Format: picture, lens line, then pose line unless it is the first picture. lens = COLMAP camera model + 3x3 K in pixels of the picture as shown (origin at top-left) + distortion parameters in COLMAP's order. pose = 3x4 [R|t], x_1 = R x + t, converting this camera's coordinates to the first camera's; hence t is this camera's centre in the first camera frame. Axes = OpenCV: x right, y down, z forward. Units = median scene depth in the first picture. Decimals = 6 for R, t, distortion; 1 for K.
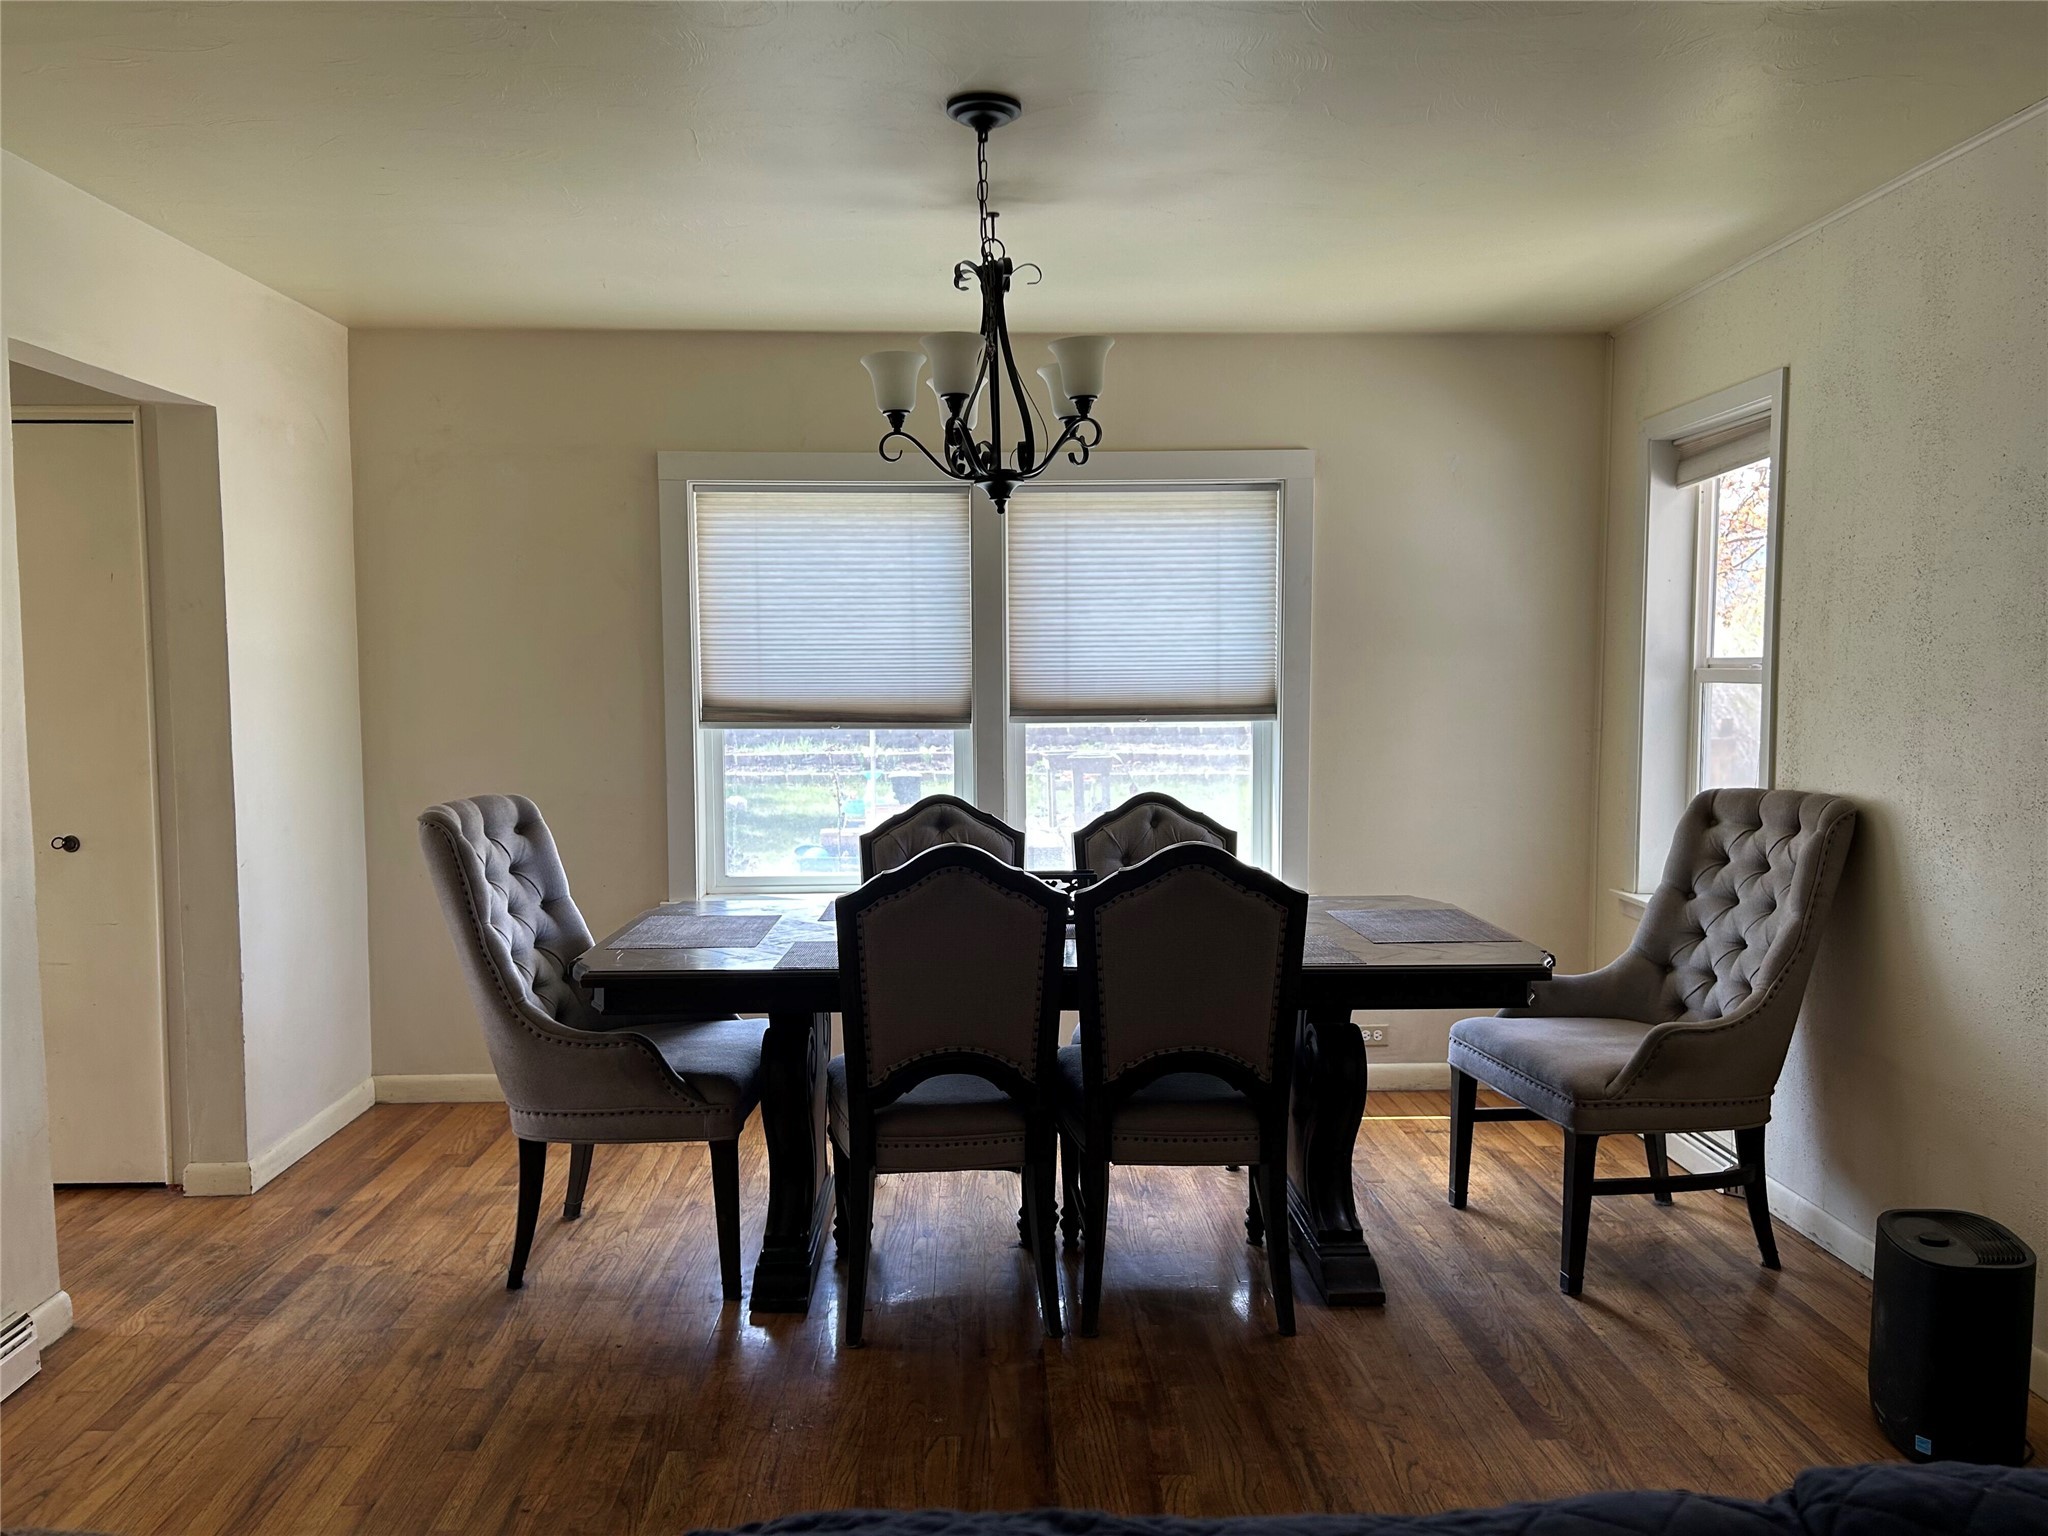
lens RADIAL K [[1547.4, 0, 1018.6], [0, 1547.4, 774.6], [0, 0, 1]] dist [0.036482, -0.008776]
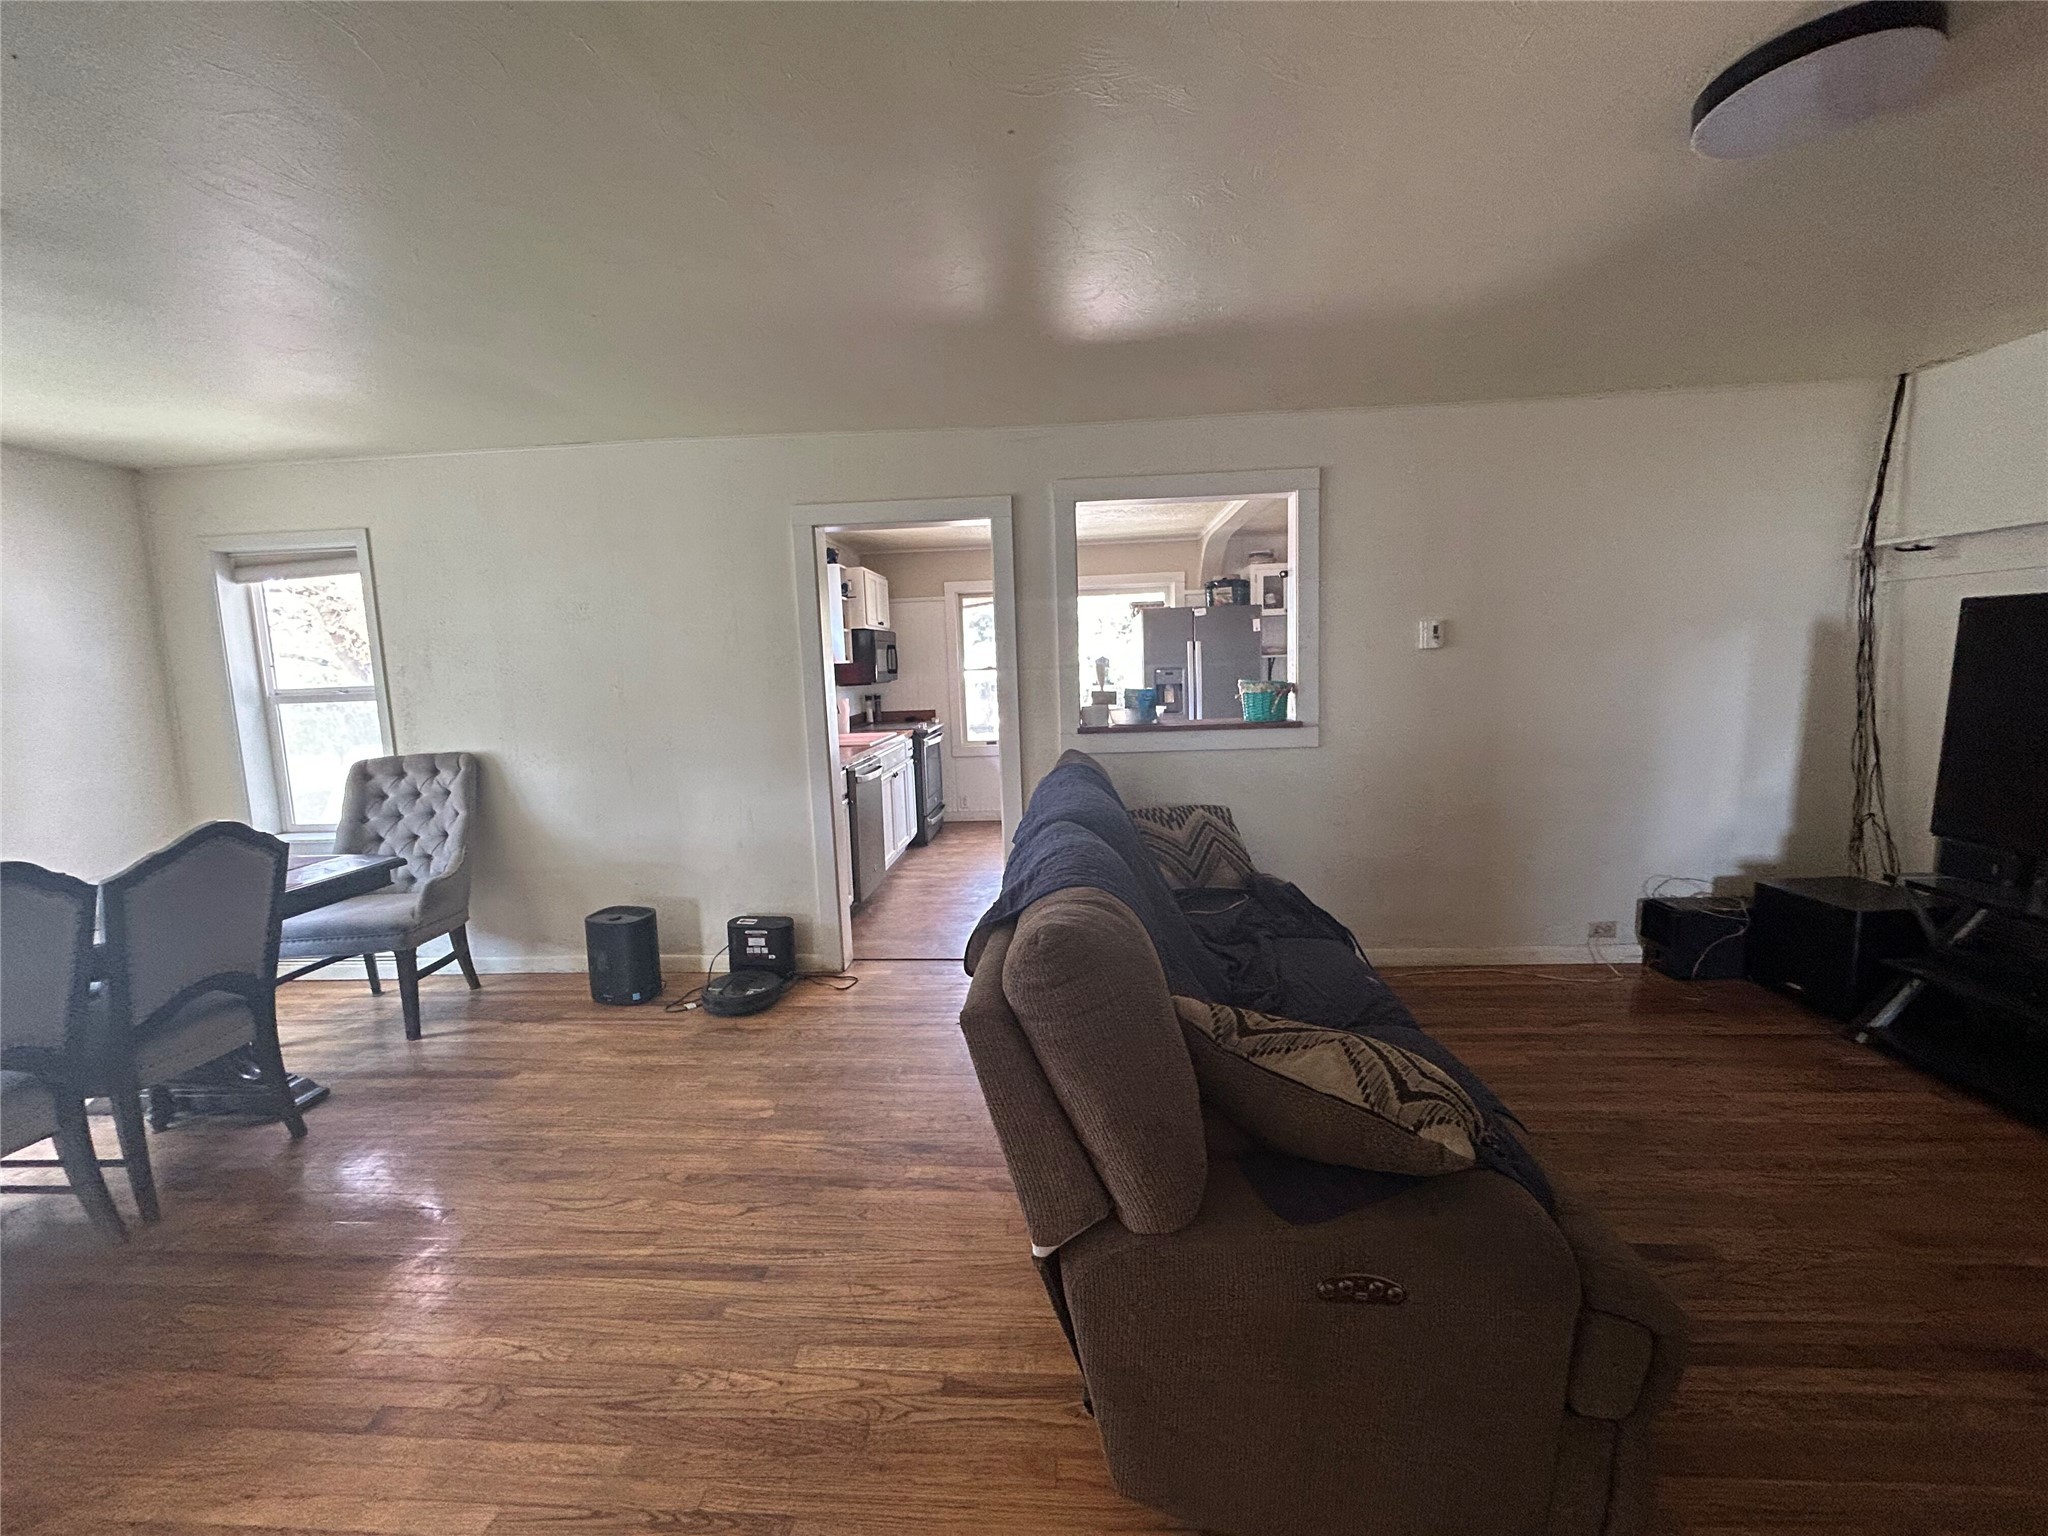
lens RADIAL K [[827.9, 0, 1020.8], [0, 827.9, 766.0], [0, 0, 1]] dist [0.000293, 0.000190]
pose [[0.092055, -0.118992, 0.988619, -0.469957], [0.106237, 0.988341, 0.109066, -0.008010], [-0.990070, 0.094988, 0.103623, 0.172435]]
